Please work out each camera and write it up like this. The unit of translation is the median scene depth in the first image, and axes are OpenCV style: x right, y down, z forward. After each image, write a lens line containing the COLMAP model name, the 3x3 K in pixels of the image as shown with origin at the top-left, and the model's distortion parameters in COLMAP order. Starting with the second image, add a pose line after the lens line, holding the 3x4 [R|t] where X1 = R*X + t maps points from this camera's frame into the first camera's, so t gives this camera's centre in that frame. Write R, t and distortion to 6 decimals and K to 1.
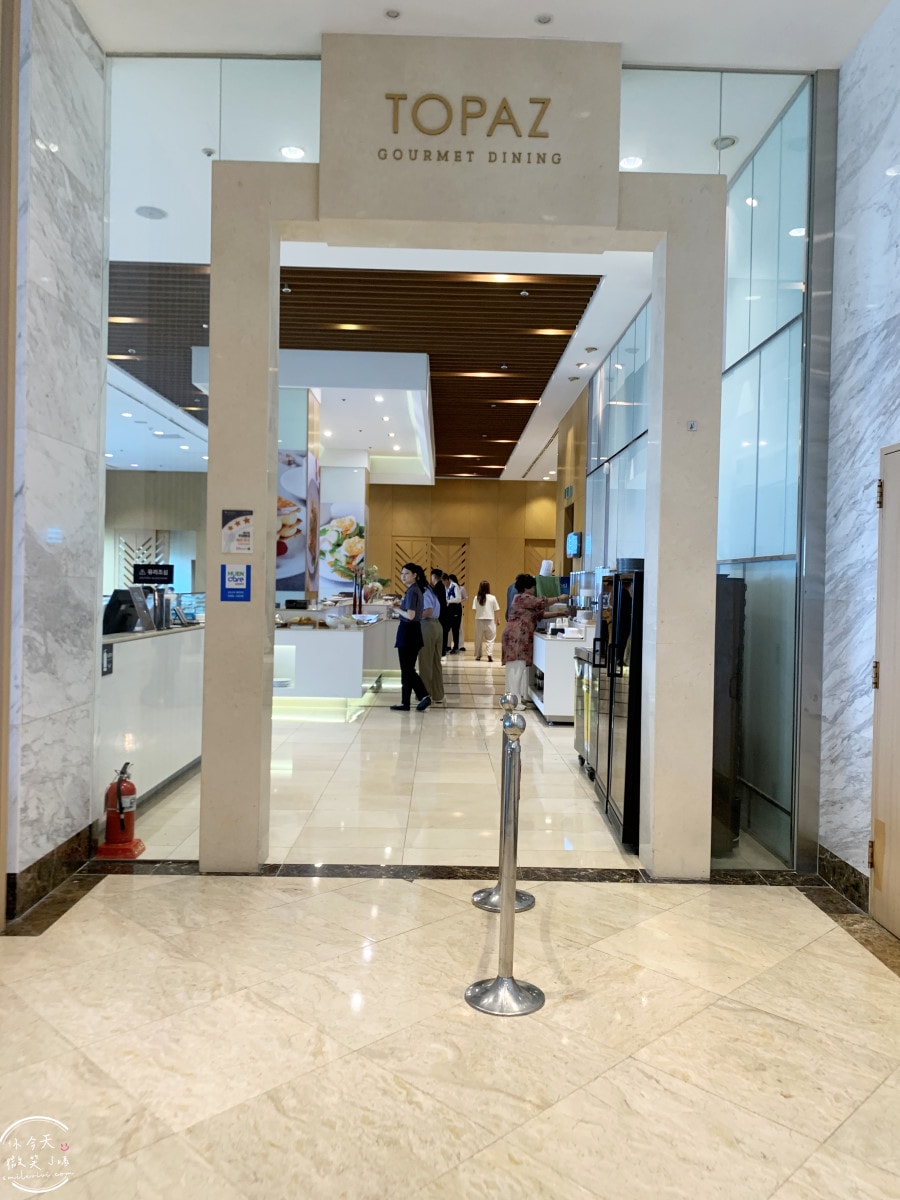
lens RADIAL K [[922.0, 0, 458.6], [0, 922.0, 600.4], [0, 0, 1]] dist [0.010349, 0.006100]
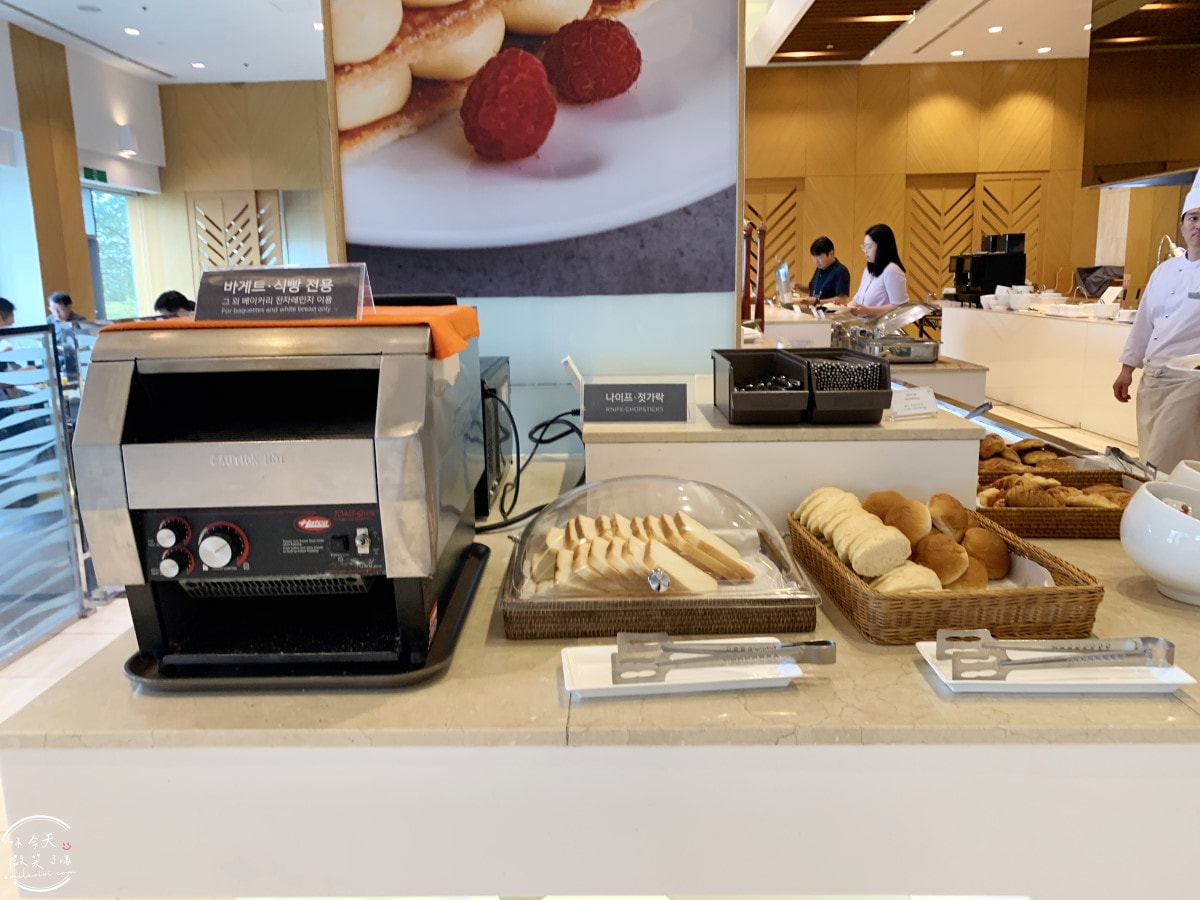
lens RADIAL K [[922.0, 0, 594.9], [0, 922.0, 442.4], [0, 0, 1]] dist [0.010349, 0.006100]
pose [[0.998232, -0.037301, -0.046280, -0.113450], [0.044310, 0.985948, 0.161066, -0.006570], [0.039622, -0.162832, 0.985858, 0.486791]]
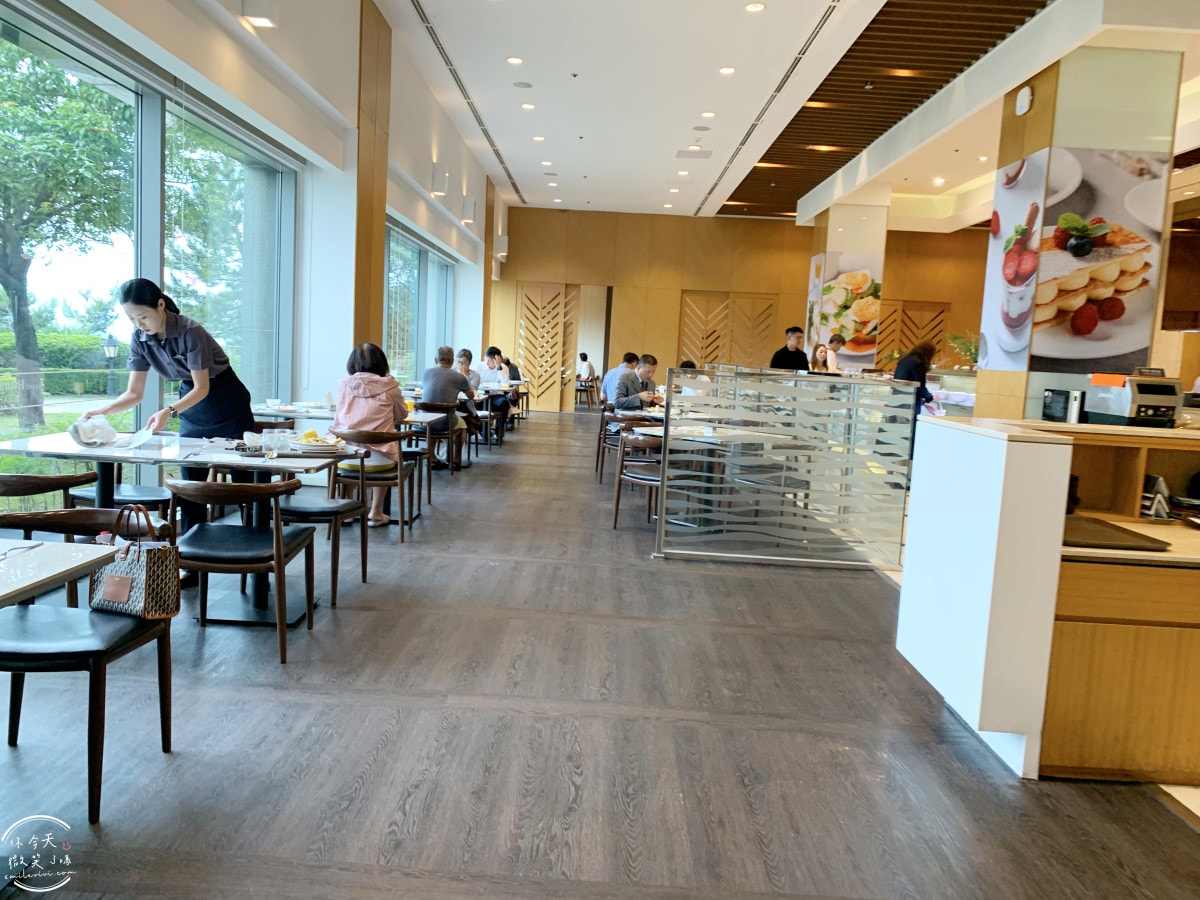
lens RADIAL K [[922.0, 0, 597.6], [0, 922.0, 458.3], [0, 0, 1]] dist [0.010349, 0.006100]
pose [[0.999519, 0.027521, -0.014327, -0.326126], [-0.025984, 0.994826, 0.098219, -0.004051], [0.016956, -0.097799, 0.995062, 0.206332]]
